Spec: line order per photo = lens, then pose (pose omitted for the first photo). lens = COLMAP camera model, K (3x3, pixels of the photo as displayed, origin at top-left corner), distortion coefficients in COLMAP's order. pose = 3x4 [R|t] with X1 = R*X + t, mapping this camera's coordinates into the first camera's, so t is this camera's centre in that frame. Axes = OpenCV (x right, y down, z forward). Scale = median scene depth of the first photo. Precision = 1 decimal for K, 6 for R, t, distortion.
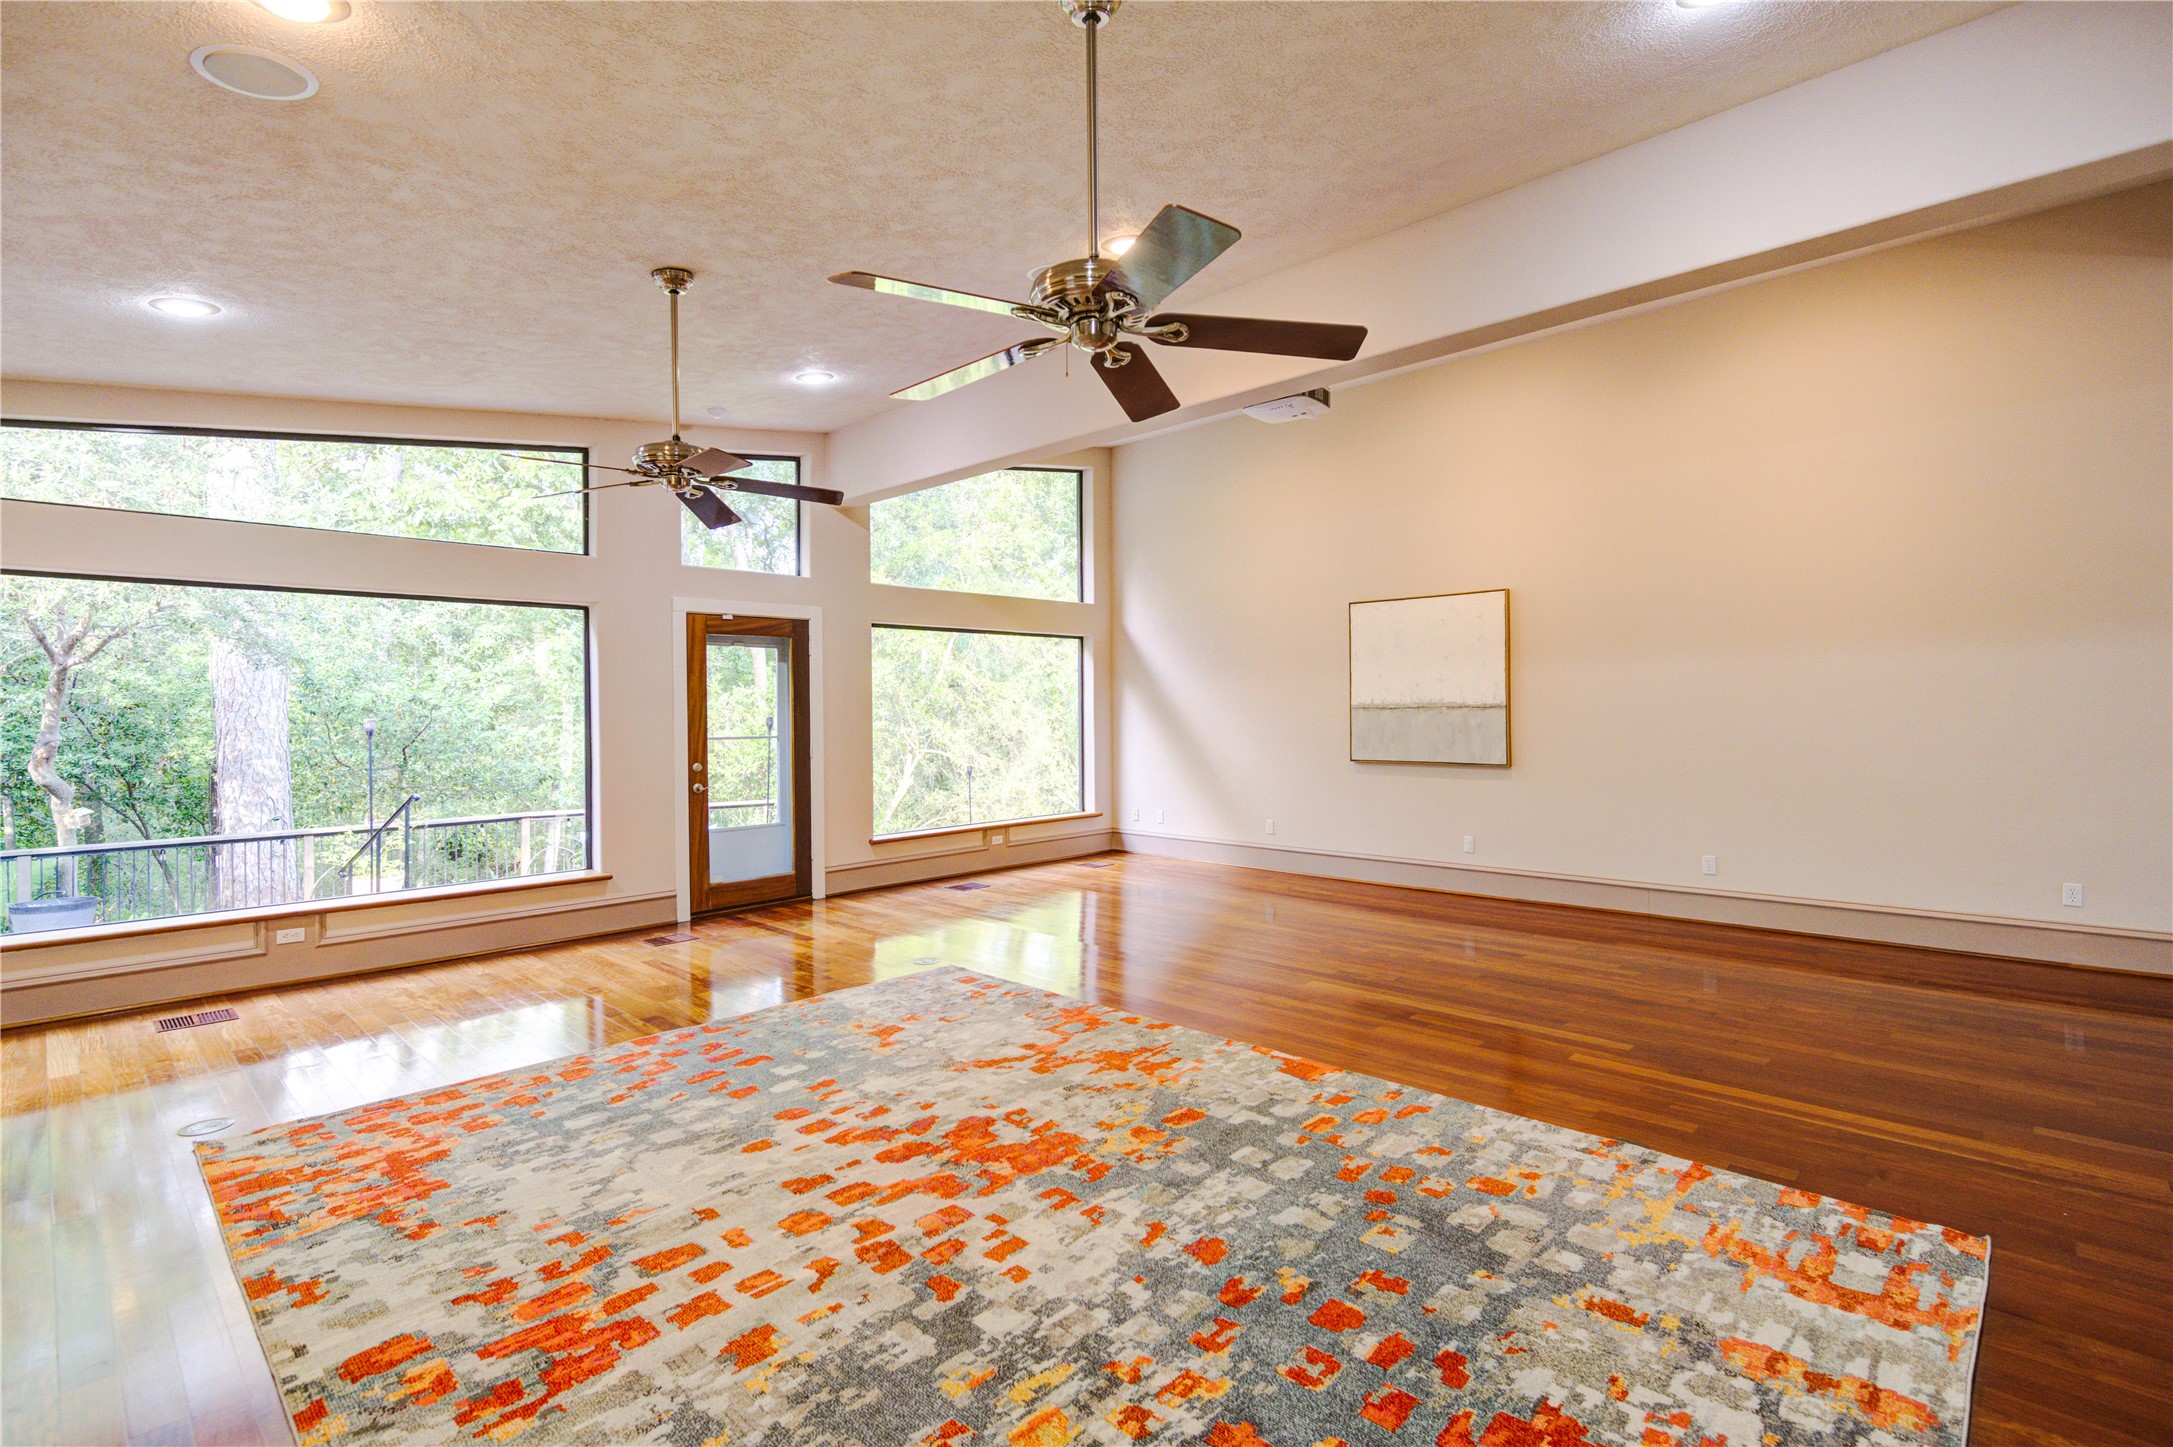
lens RADIAL K [[994.6, 0, 1082.0], [0, 994.6, 715.5], [0, 0, 1]] dist [0.001703, 0.000382]
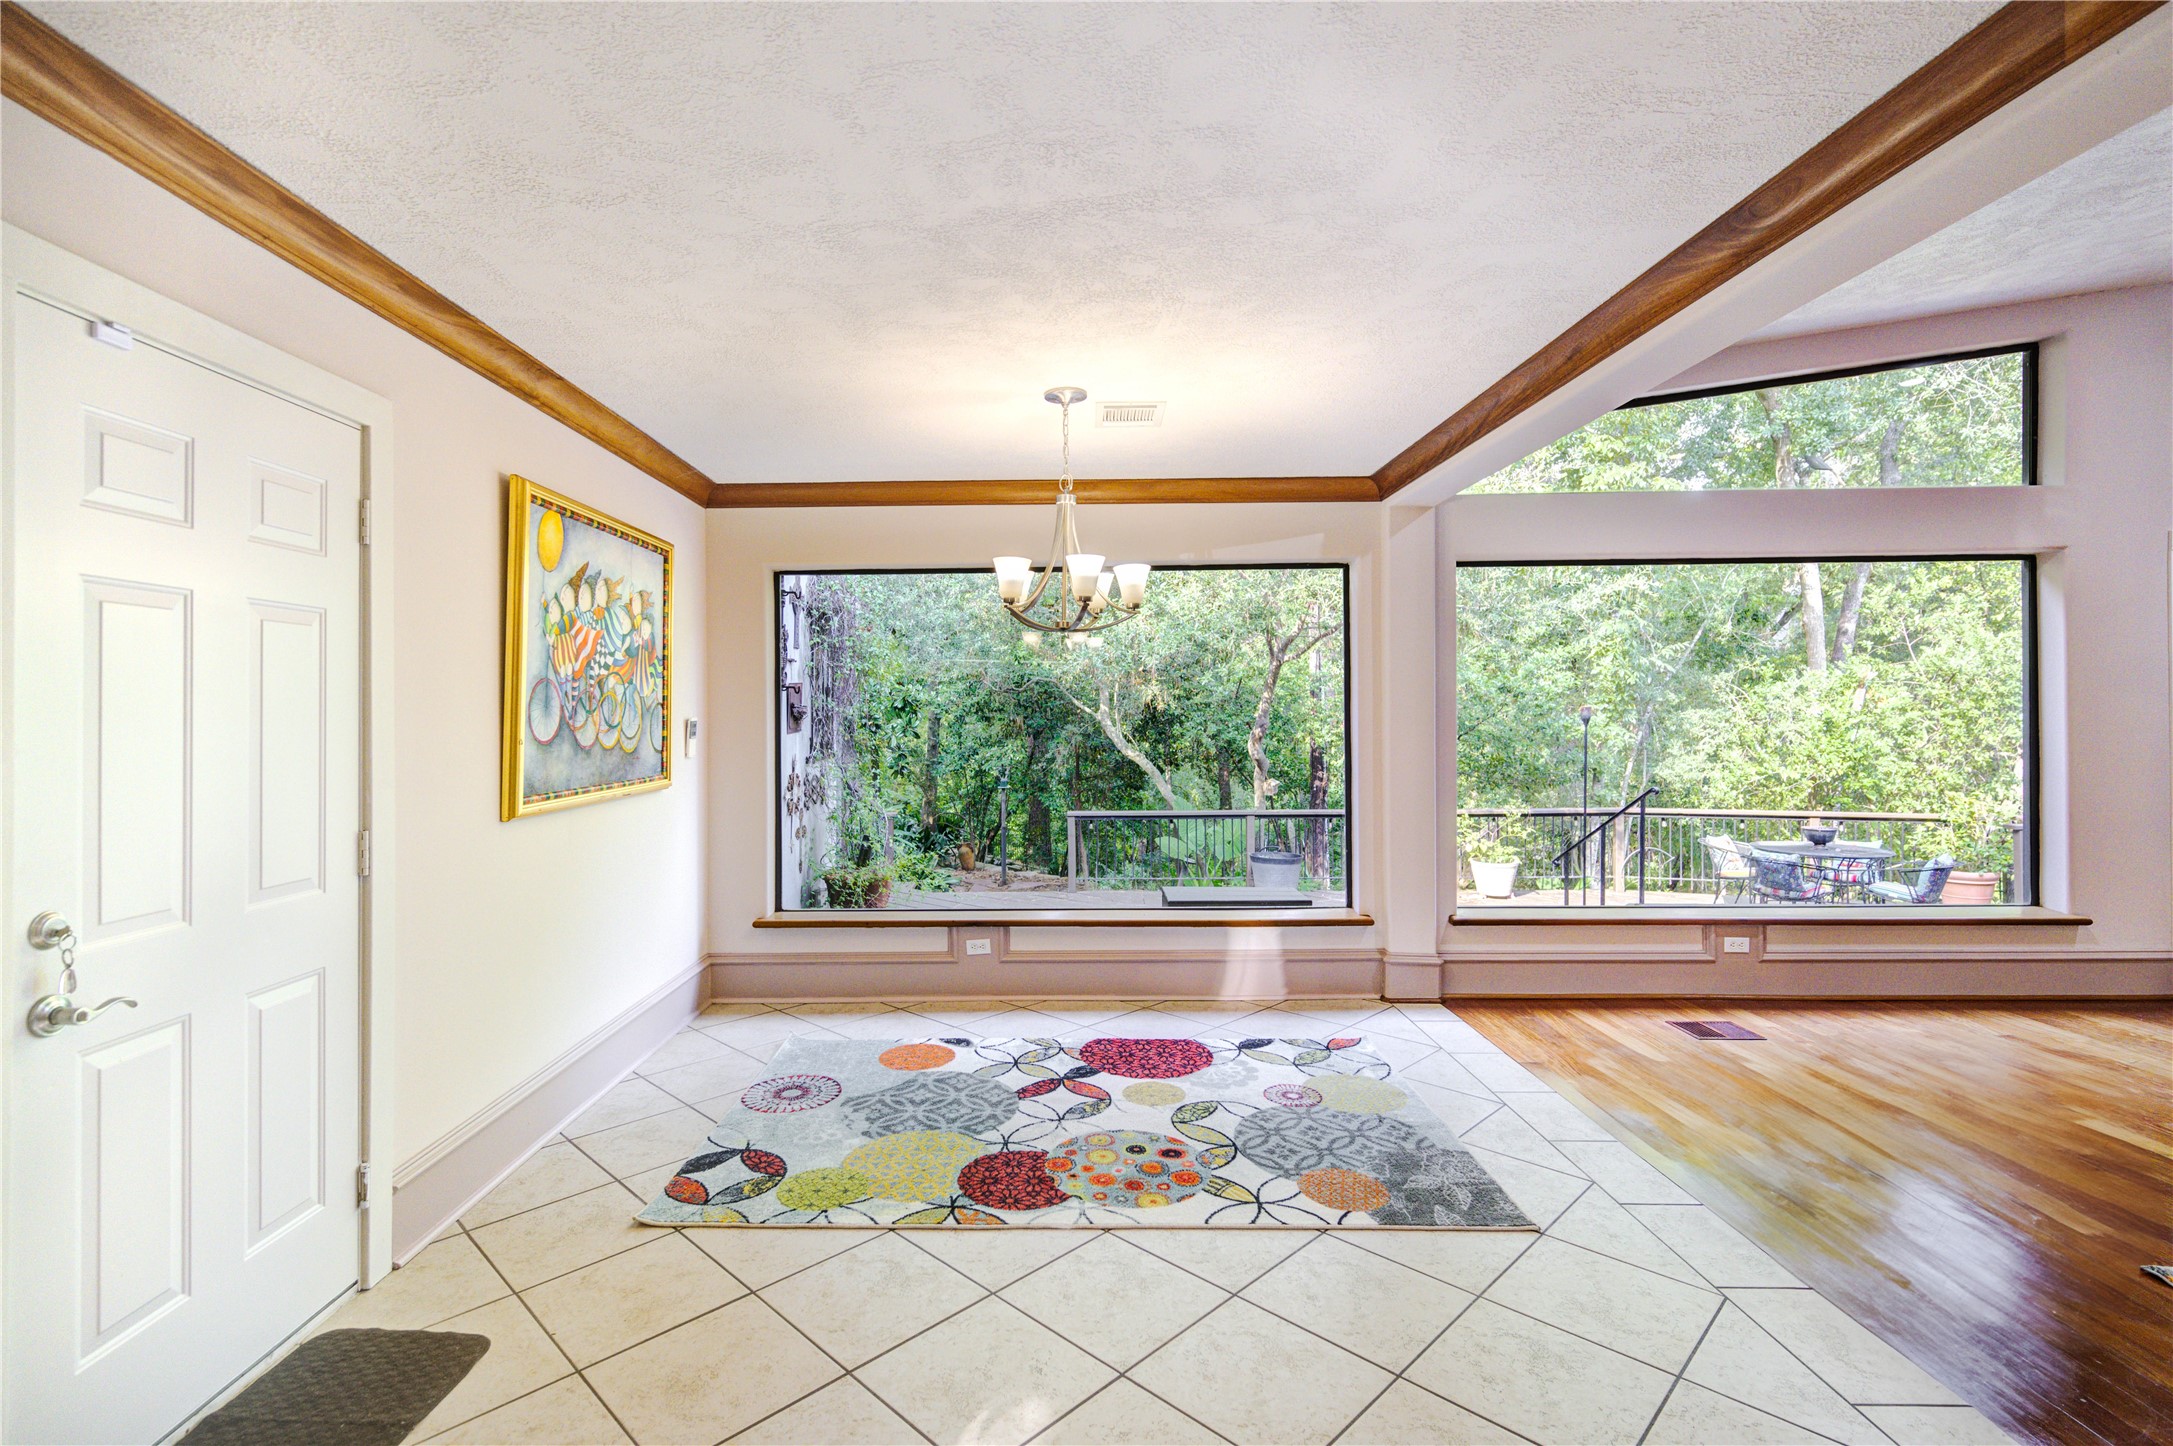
lens RADIAL K [[1012.8, 0, 1070.6], [0, 1012.8, 715.4], [0, 0, 1]] dist [0.000142, 0.000022]
pose [[0.684300, 0.009939, -0.729133, -0.891664], [-0.003045, 0.999937, 0.010772, 0.009764], [0.729195, -0.005151, 0.684287, -0.104414]]
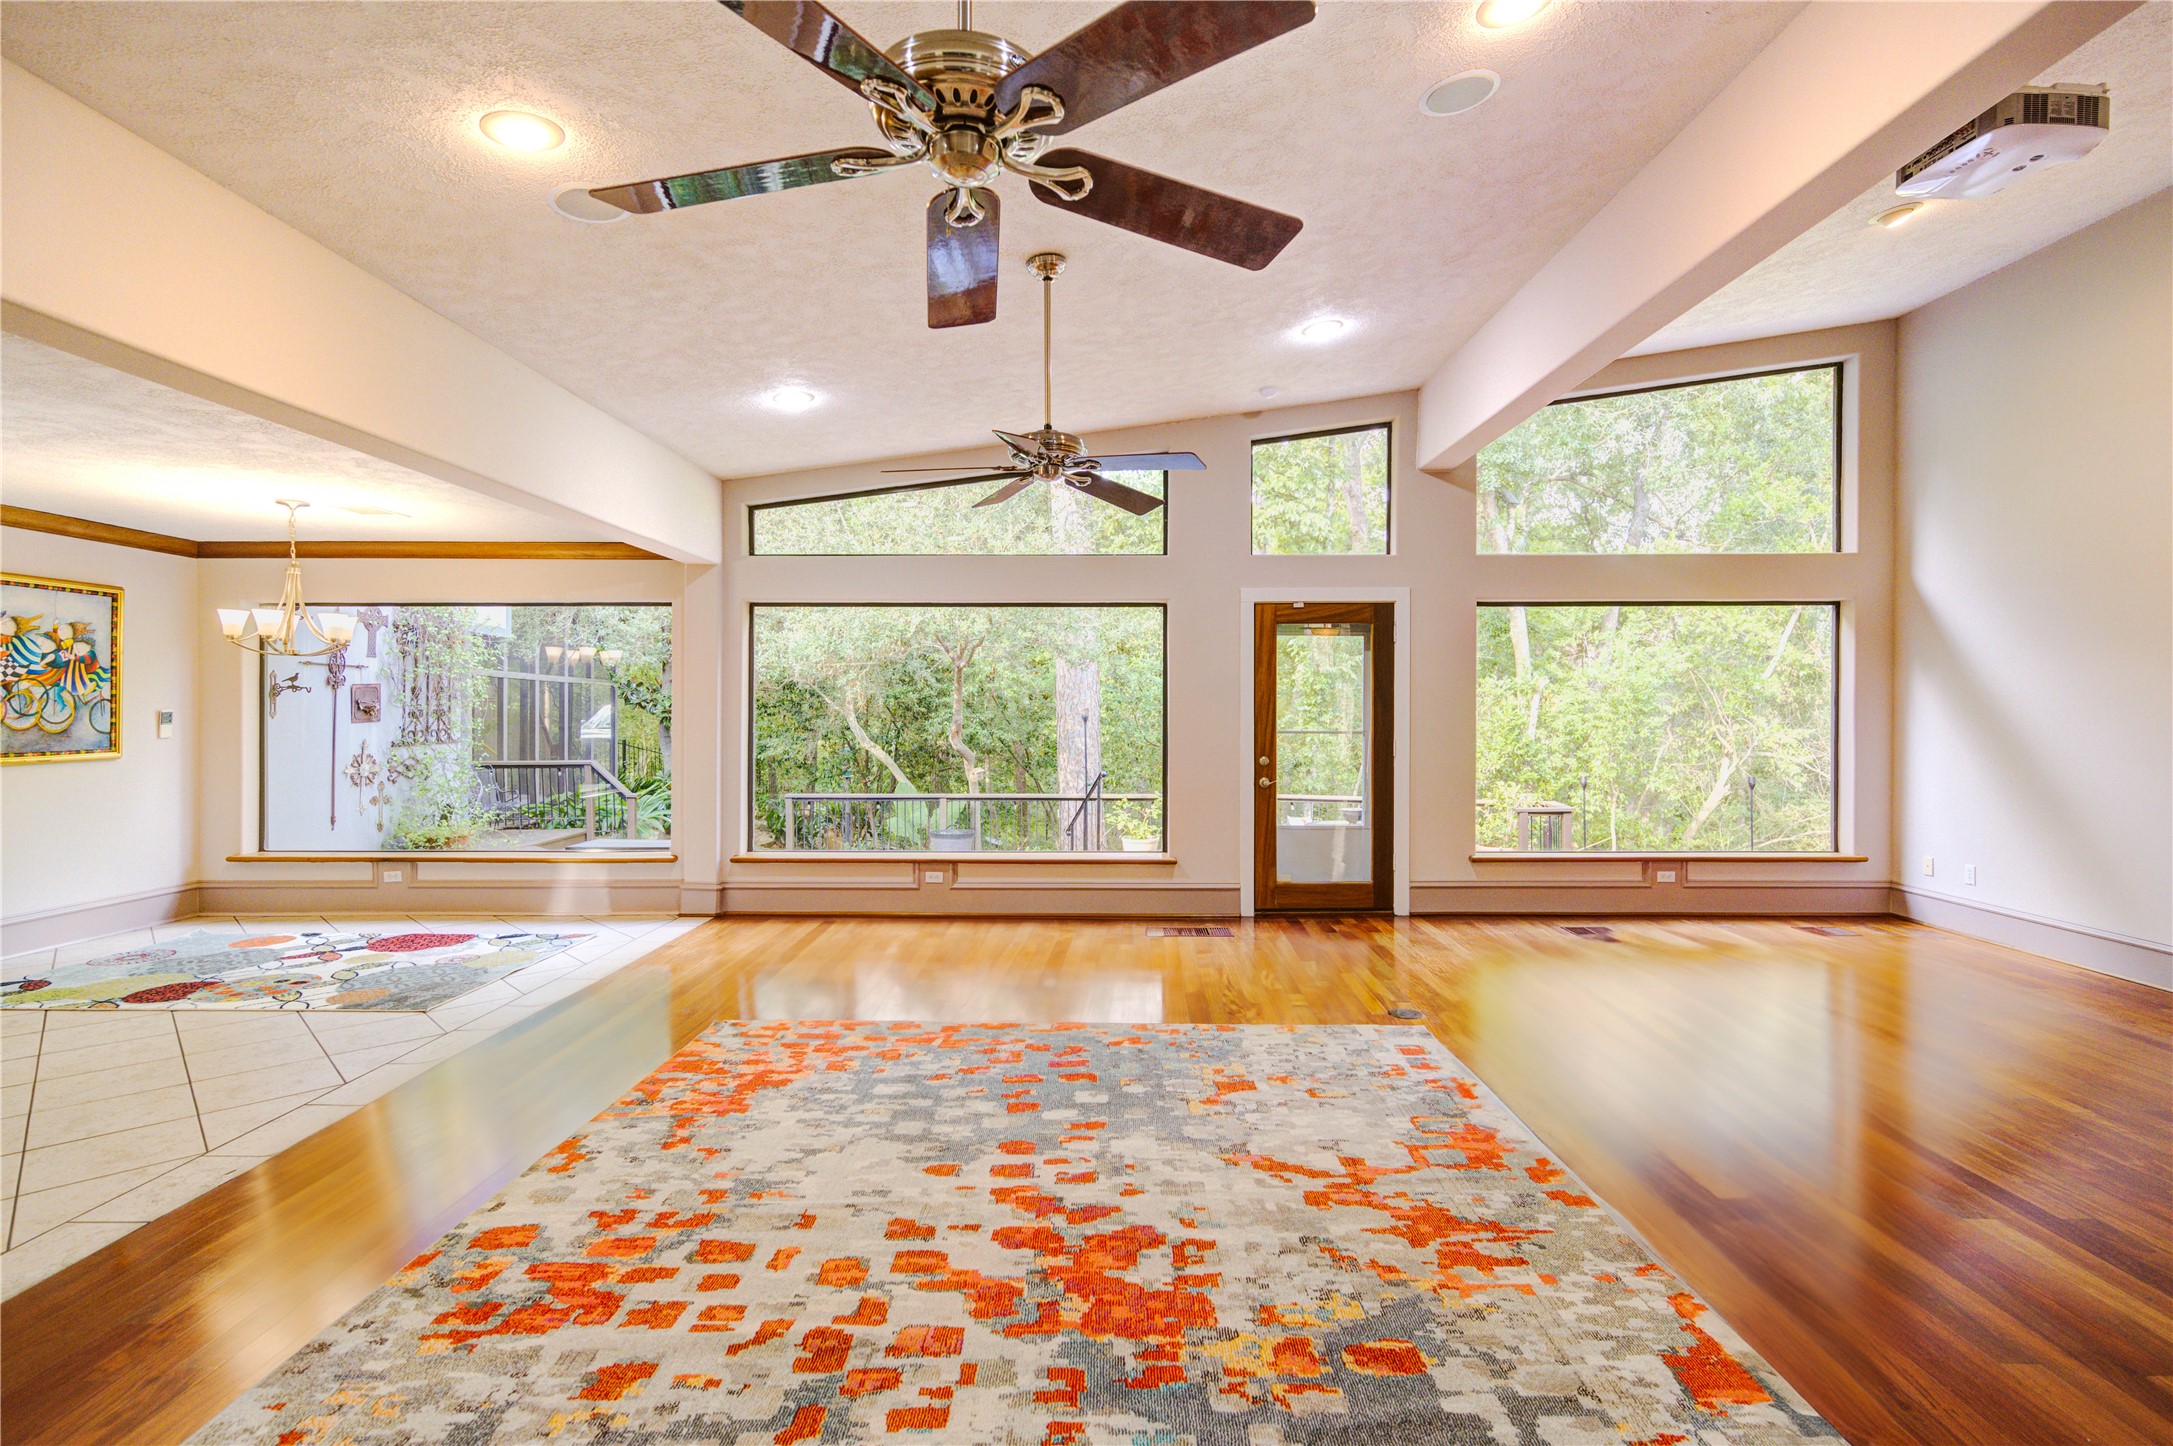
lens RADIAL K [[993.4, 0, 1106.0], [0, 993.4, 714.6], [0, 0, 1]] dist [0.005176, -0.002508]
pose [[0.698651, 0.017879, -0.715239, 0.433092], [-0.012187, 0.999840, 0.013089, -0.009346], [0.715358, -0.000428, 0.698758, 0.445141]]
